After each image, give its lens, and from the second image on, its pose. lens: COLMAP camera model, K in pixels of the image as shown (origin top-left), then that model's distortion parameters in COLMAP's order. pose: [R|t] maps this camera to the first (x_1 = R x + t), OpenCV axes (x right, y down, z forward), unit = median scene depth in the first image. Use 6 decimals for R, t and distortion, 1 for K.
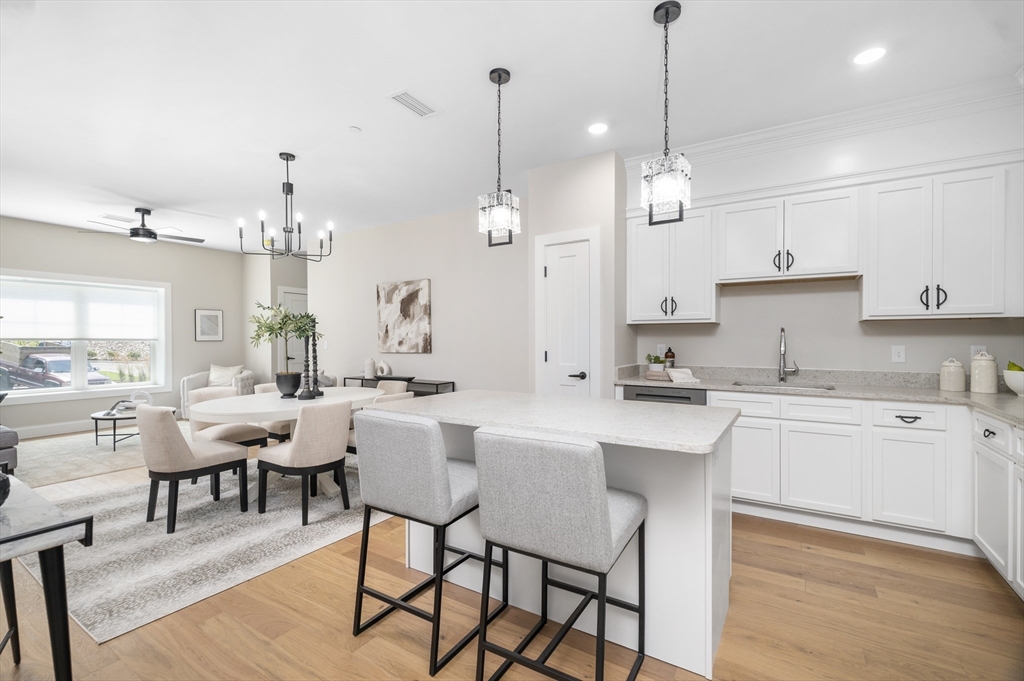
lens RADIAL K [[444.3, 0, 517.0], [0, 444.3, 338.7], [0, 0, 1]] dist [-0.001504, -0.000057]
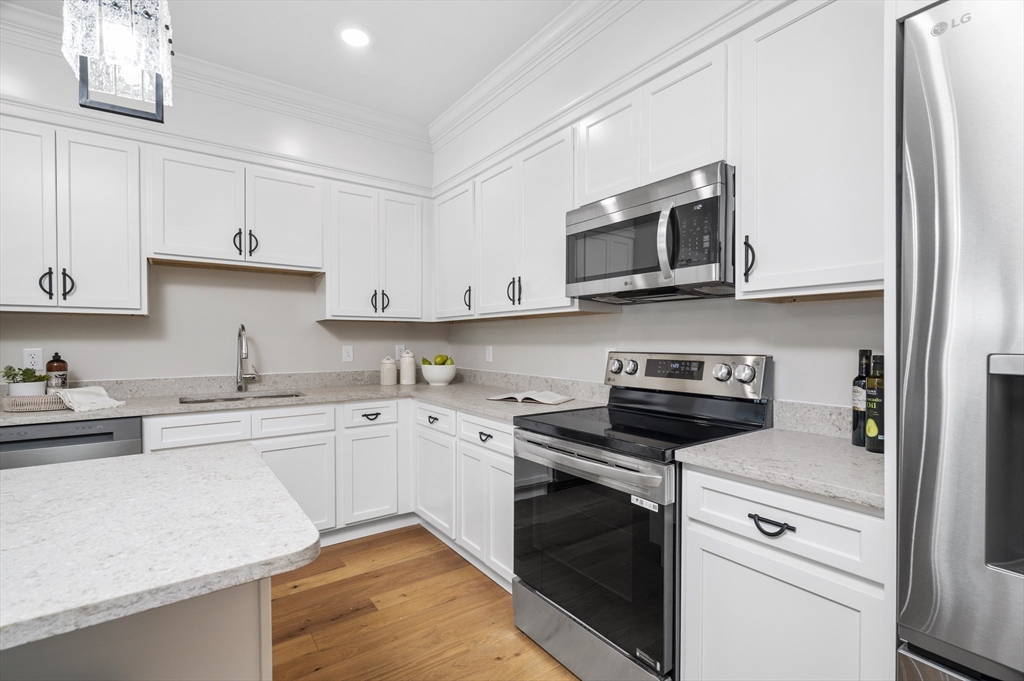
lens RADIAL K [[464.6, 0, 511.5], [0, 464.6, 344.1], [0, 0, 1]] dist [-0.002142, 0.000128]
pose [[0.383310, -0.009134, 0.923575, 0.003822], [-0.002045, 0.999940, 0.010738, -0.000435], [-0.923618, -0.006005, 0.383268, 0.240514]]
